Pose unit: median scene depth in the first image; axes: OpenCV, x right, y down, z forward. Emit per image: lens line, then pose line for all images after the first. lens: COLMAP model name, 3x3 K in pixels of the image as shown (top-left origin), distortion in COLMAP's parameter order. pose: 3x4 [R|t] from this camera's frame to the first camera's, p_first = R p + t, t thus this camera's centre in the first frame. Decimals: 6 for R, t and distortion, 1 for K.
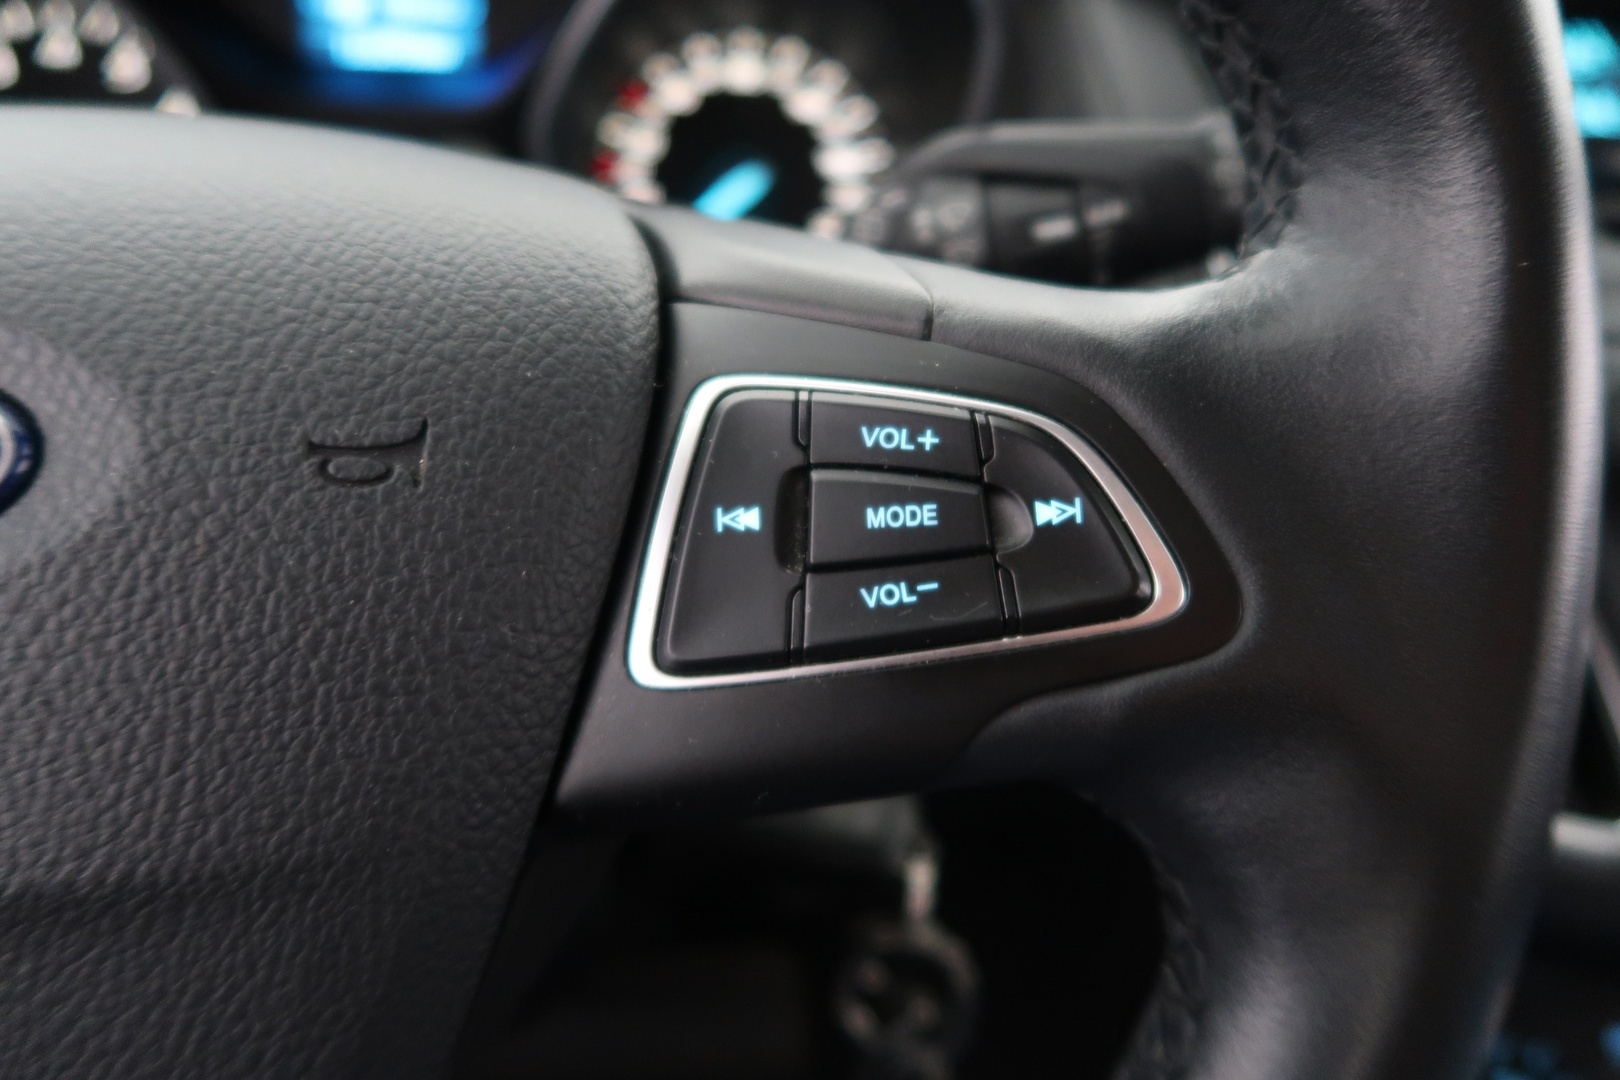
lens RADIAL K [[1127.6, 0, 810.0], [0, 1127.6, 540.0], [0, 0, 1]] dist [-0.015319, 0.002372]
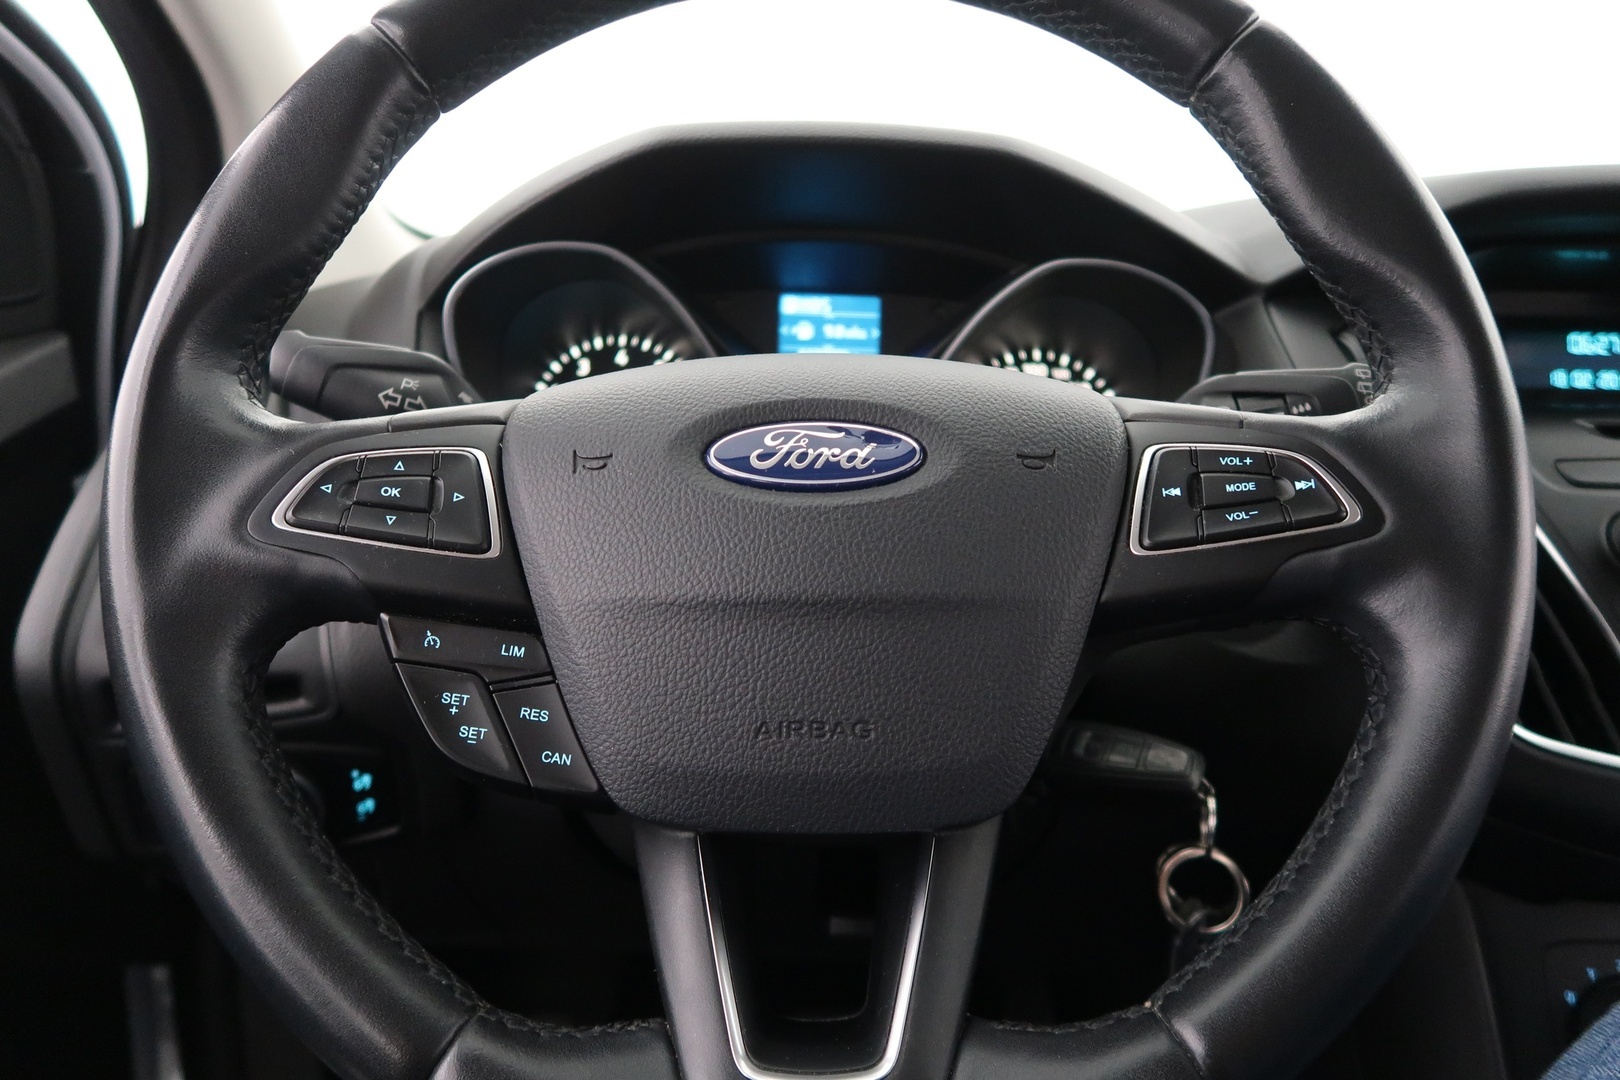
lens RADIAL K [[1127.6, 0, 810.0], [0, 1127.6, 540.0], [0, 0, 1]] dist [-0.015319, 0.002372]
pose [[0.991767, 0.001719, -0.128043, -0.554004], [-0.038554, 0.957523, -0.285769, 0.851384], [0.122113, 0.288353, 0.949706, -1.487384]]
